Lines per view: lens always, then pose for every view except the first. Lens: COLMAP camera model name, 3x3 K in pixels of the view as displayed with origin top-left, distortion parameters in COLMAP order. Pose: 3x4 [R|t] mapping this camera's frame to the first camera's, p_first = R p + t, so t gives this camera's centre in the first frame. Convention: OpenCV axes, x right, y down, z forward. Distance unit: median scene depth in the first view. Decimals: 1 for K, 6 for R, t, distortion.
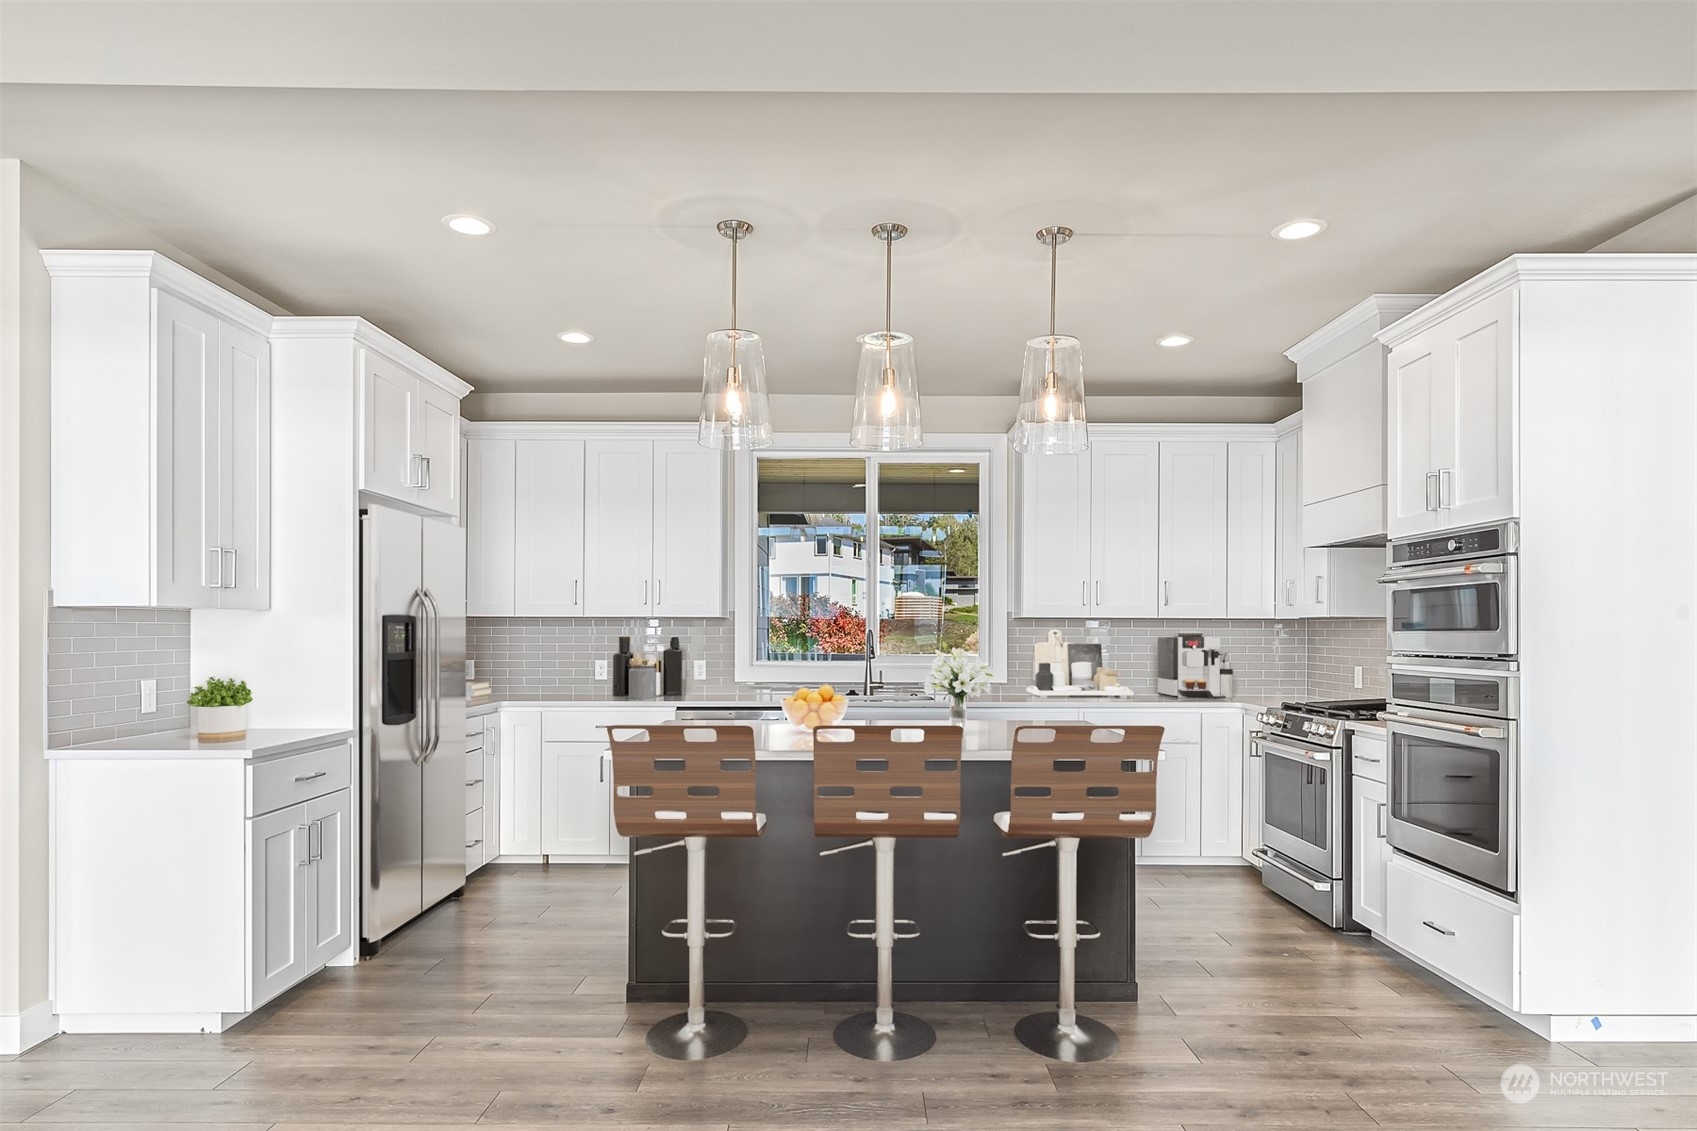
lens RADIAL K [[1019.5, 0, 850.2], [0, 1019.5, 623.8], [0, 0, 1]] dist [0.007408, 0.000715]
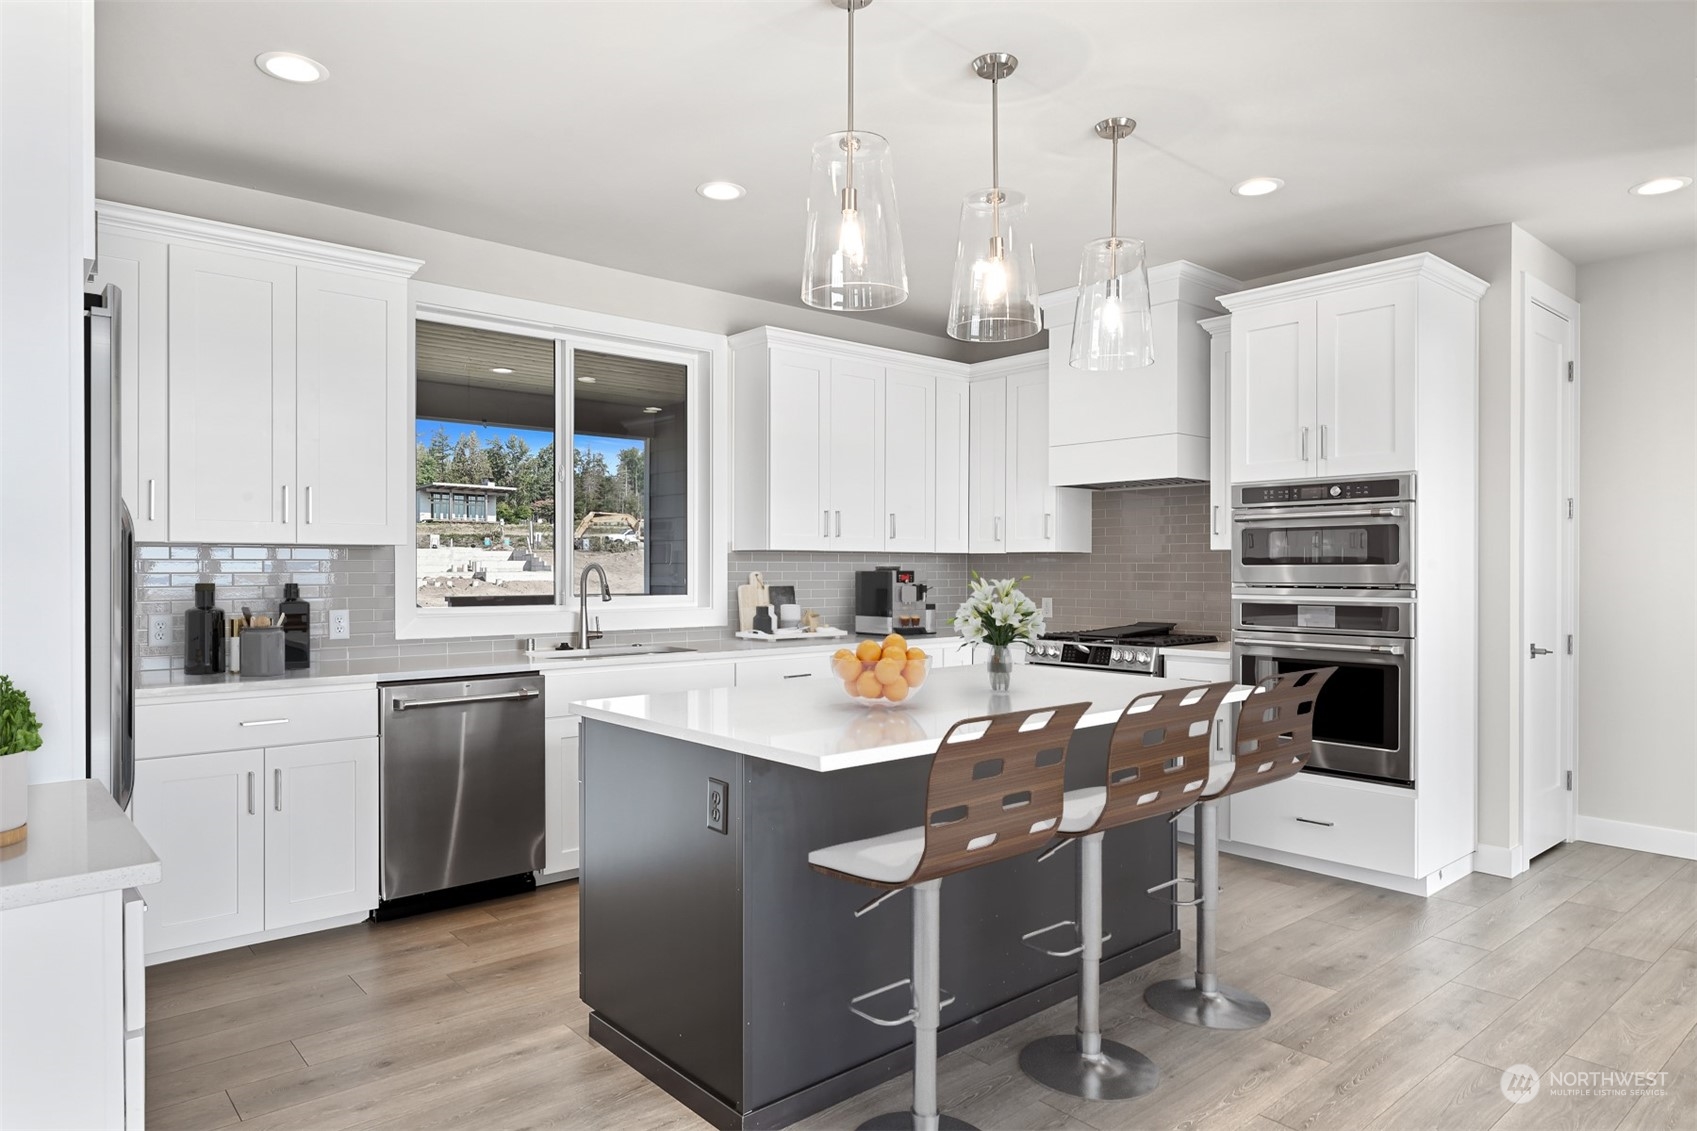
lens RADIAL K [[1049.8, 0, 851.2], [0, 1049.8, 563.9], [0, 0, 1]] dist [0.003209, 0.000795]
pose [[0.739809, 0.002426, 0.672813, -0.543617], [-0.004028, 0.999992, 0.000824, 0.006441], [-0.672805, -0.003320, 0.739812, 0.424675]]
